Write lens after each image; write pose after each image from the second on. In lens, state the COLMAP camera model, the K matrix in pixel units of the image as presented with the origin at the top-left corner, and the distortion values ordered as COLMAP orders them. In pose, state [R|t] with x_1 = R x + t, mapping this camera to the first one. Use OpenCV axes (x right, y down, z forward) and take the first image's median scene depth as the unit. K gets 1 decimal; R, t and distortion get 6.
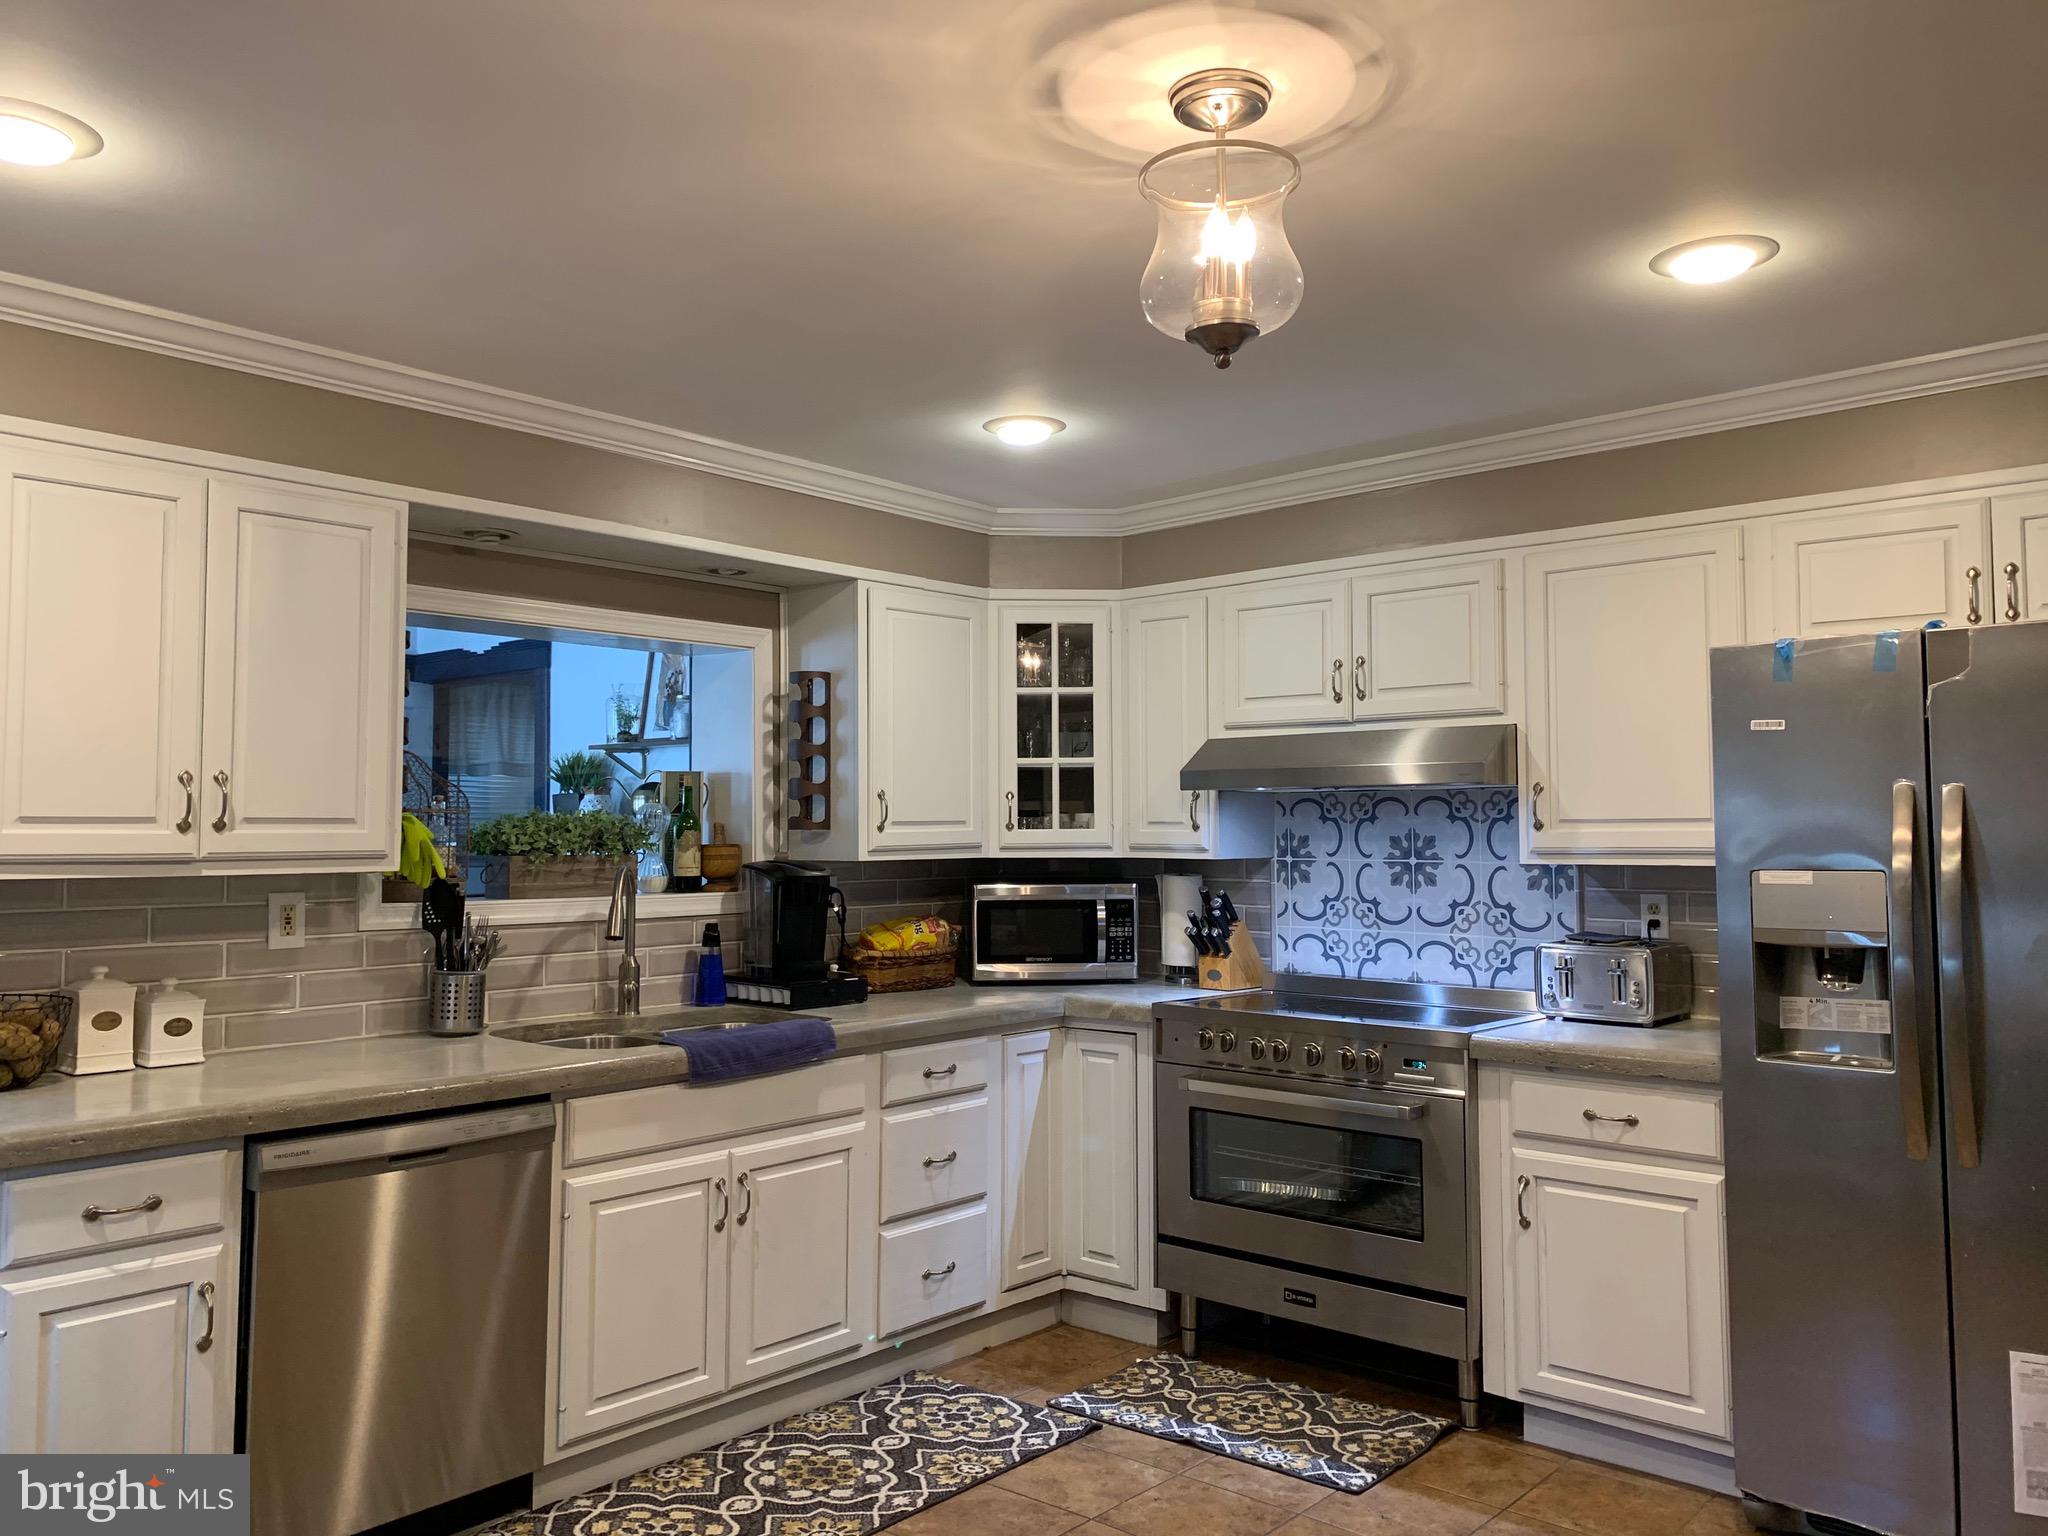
lens RADIAL K [[1541.3, 0, 1014.4], [0, 1541.3, 751.3], [0, 0, 1]] dist [0.043421, -0.042410]
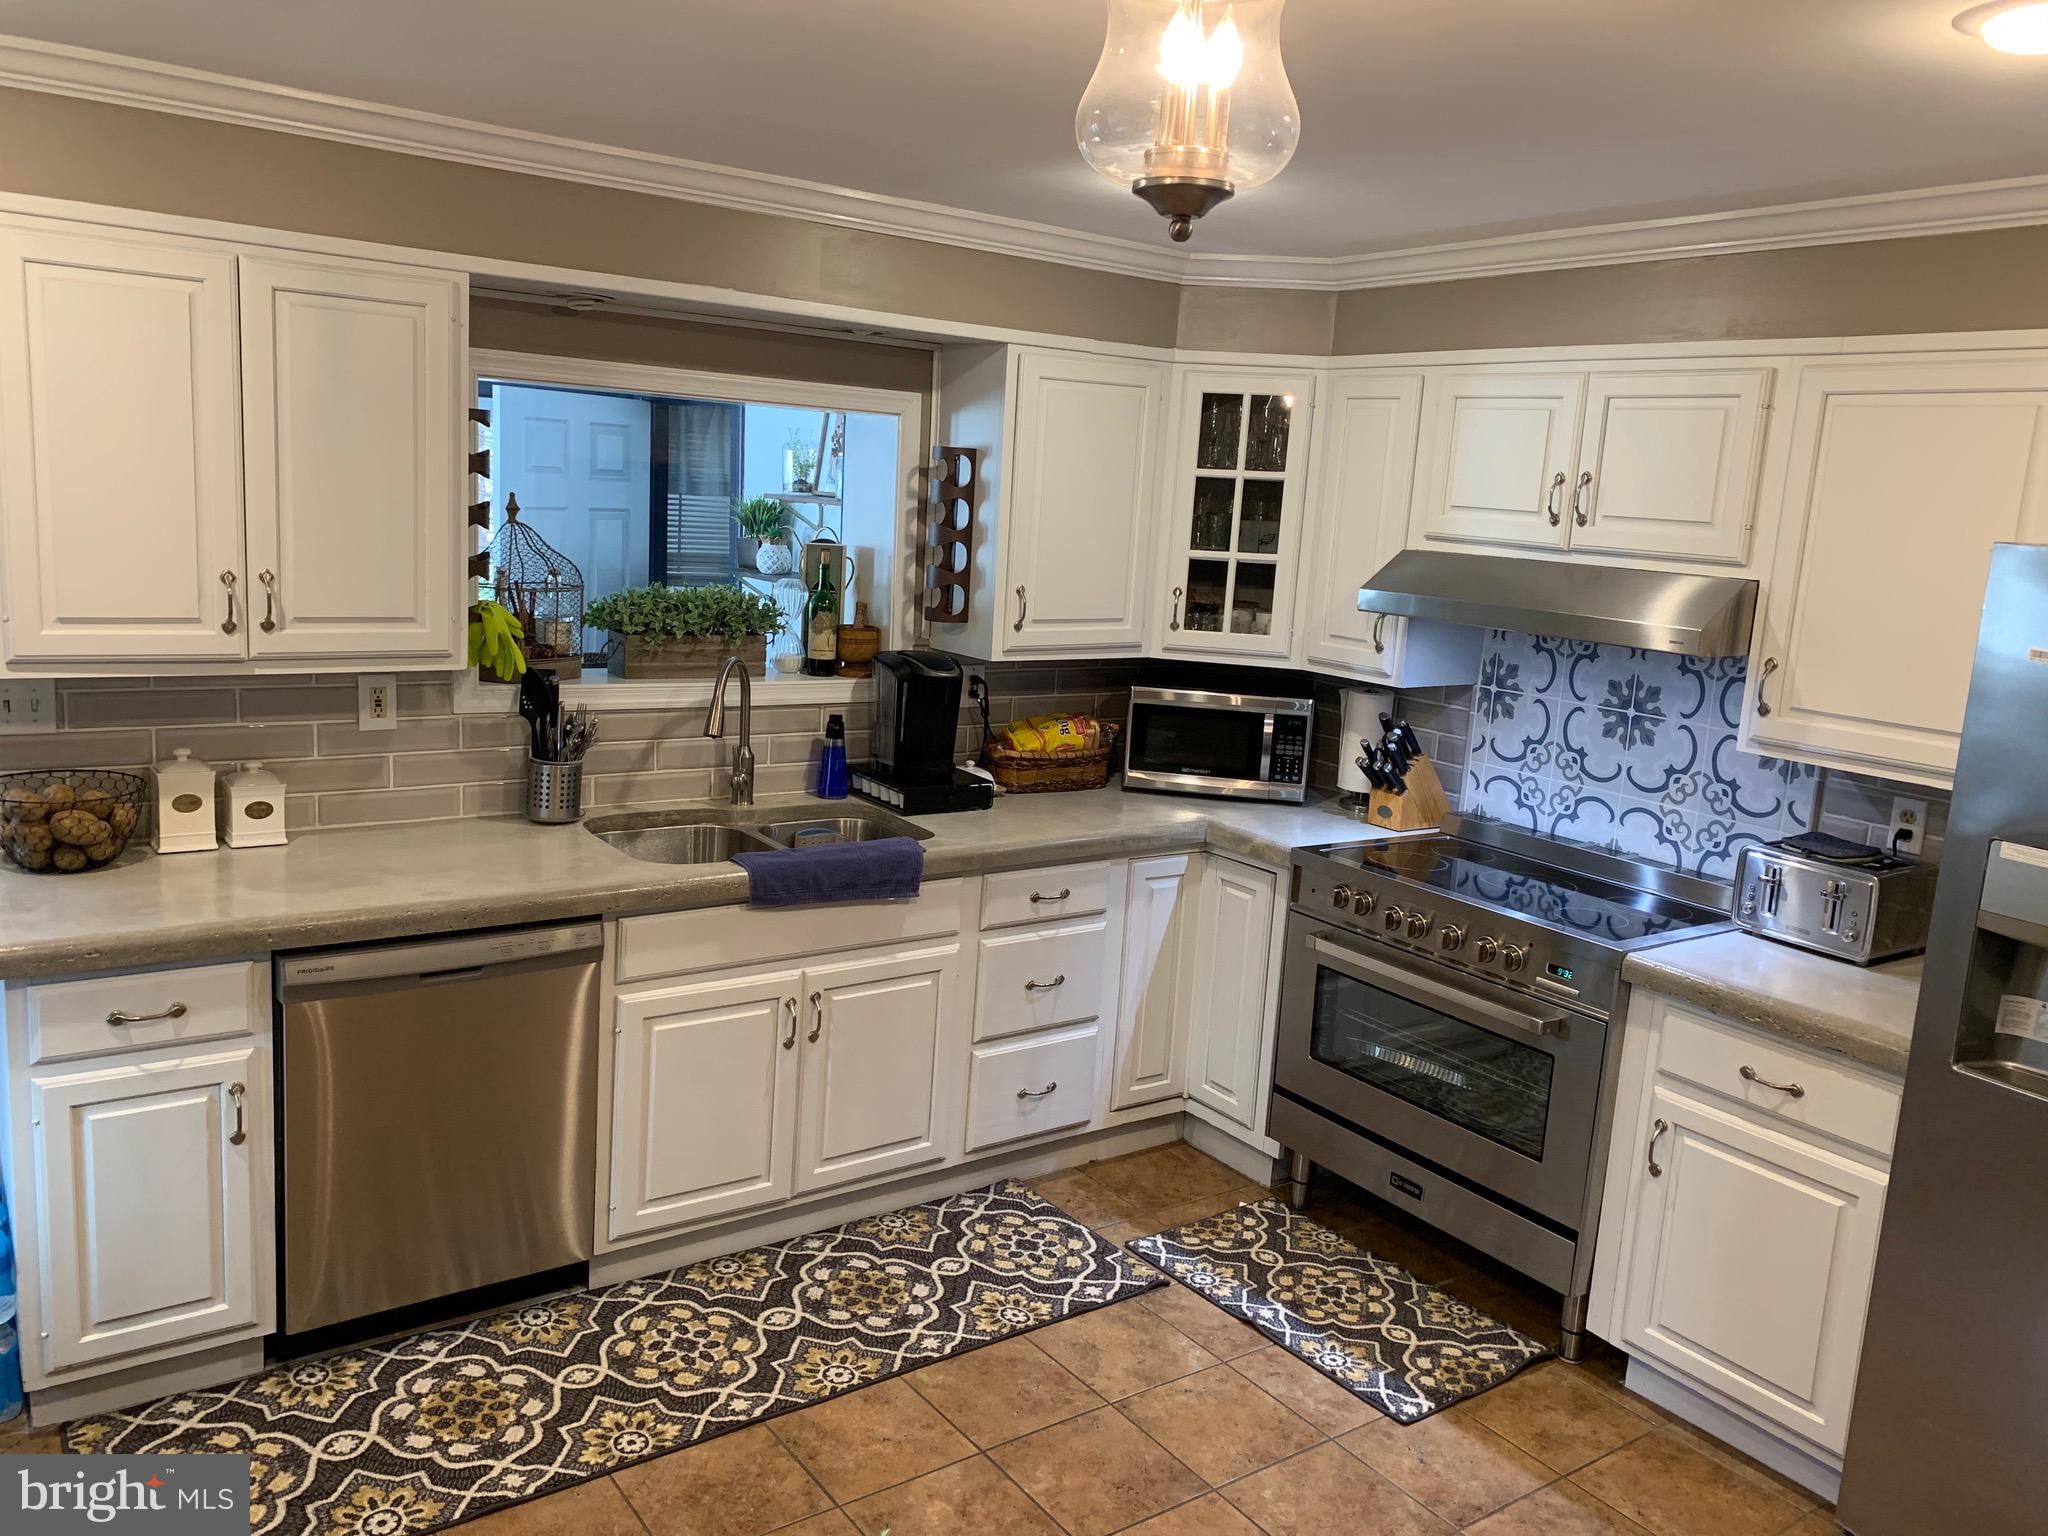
lens RADIAL K [[1543.5, 0, 1022.2], [0, 1543.5, 743.4], [0, 0, 1]] dist [0.053467, -0.059002]
pose [[0.971956, 0.099158, -0.213235, 0.136017], [-0.051343, 0.974359, 0.219064, -0.096113], [0.229489, -0.201972, 0.952125, 0.125096]]
